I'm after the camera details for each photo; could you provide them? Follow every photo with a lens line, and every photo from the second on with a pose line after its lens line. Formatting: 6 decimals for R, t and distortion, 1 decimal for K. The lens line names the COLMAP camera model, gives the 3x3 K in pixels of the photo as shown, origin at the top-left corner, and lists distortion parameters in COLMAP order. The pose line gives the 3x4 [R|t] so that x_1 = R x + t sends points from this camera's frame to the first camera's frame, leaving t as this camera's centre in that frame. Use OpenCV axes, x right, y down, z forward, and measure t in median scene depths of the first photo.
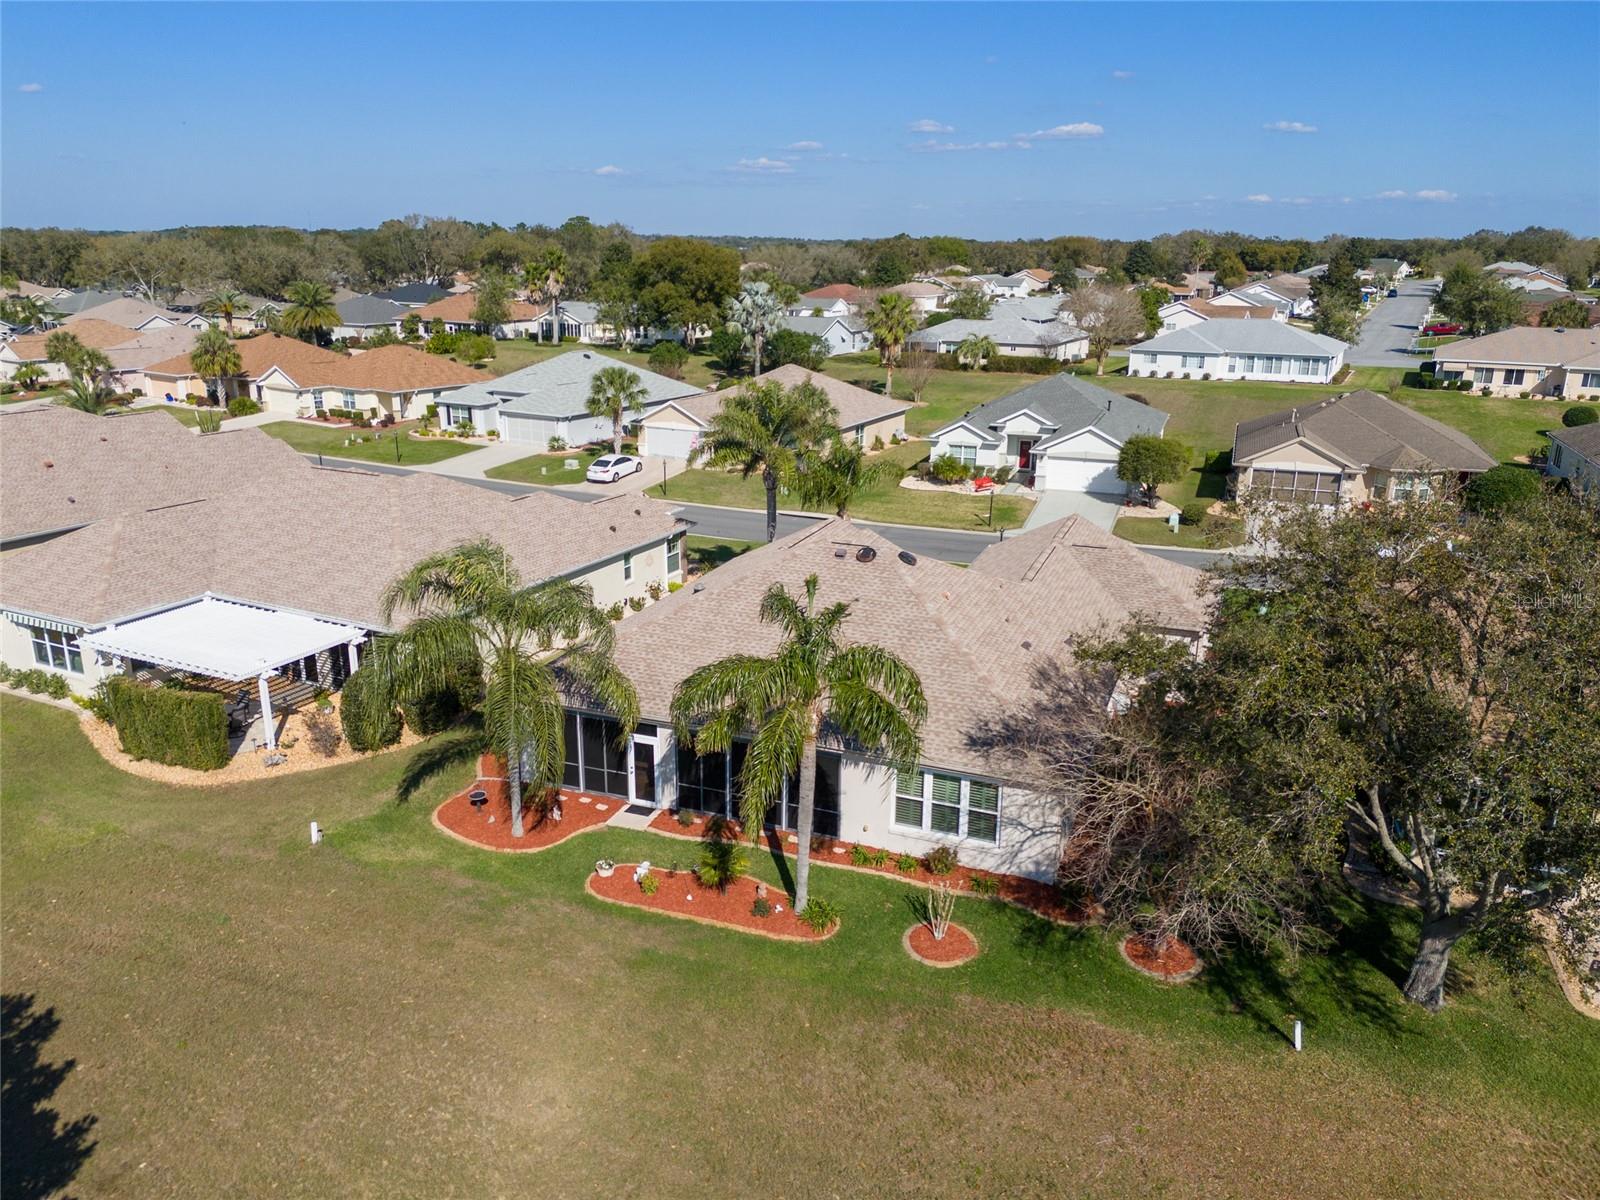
lens RADIAL K [[1193.3, 0, 801.4], [0, 1193.3, 603.2], [0, 0, 1]] dist [0.004385, 0.001933]
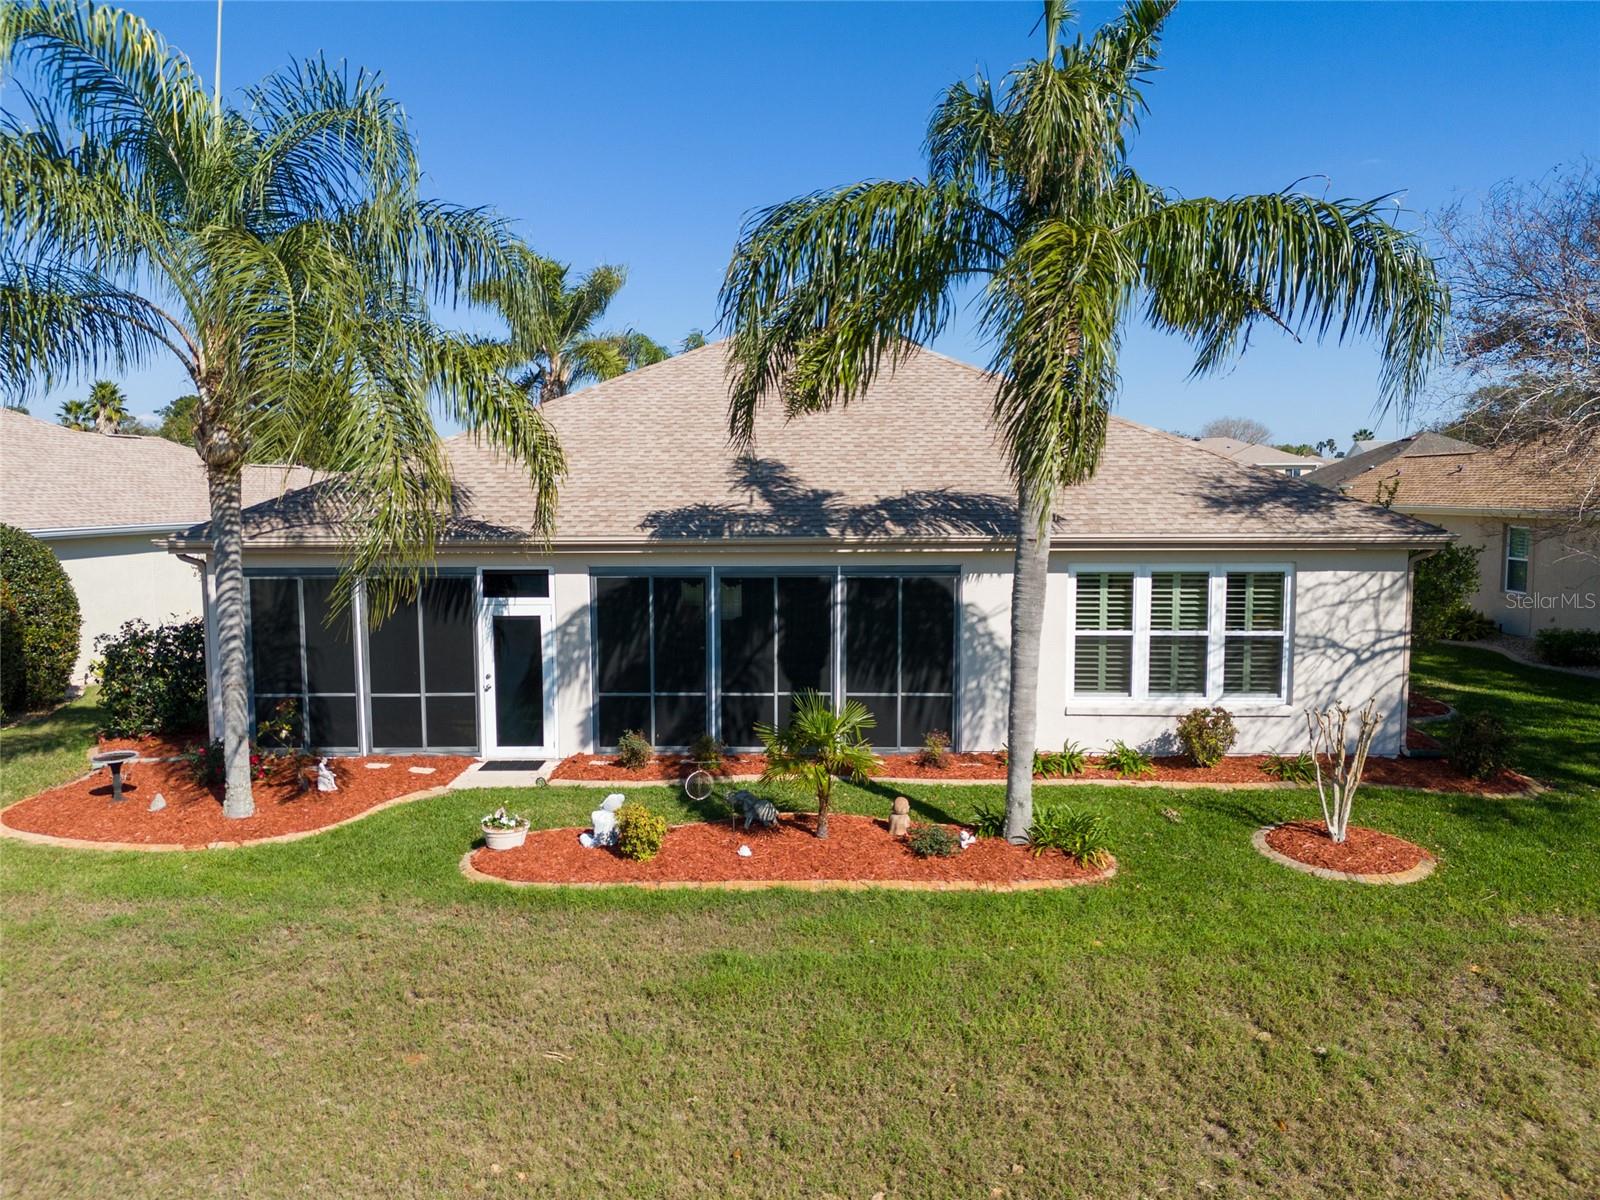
lens RADIAL K [[1193.3, 0, 797.5], [0, 1193.3, 597.8], [0, 0, 1]] dist [0.004385, 0.001933]
pose [[0.939513, -0.037977, 0.340400, -0.206326], [0.110198, 0.974507, -0.195427, 0.235611], [-0.324301, 0.221118, 0.919748, 0.579142]]
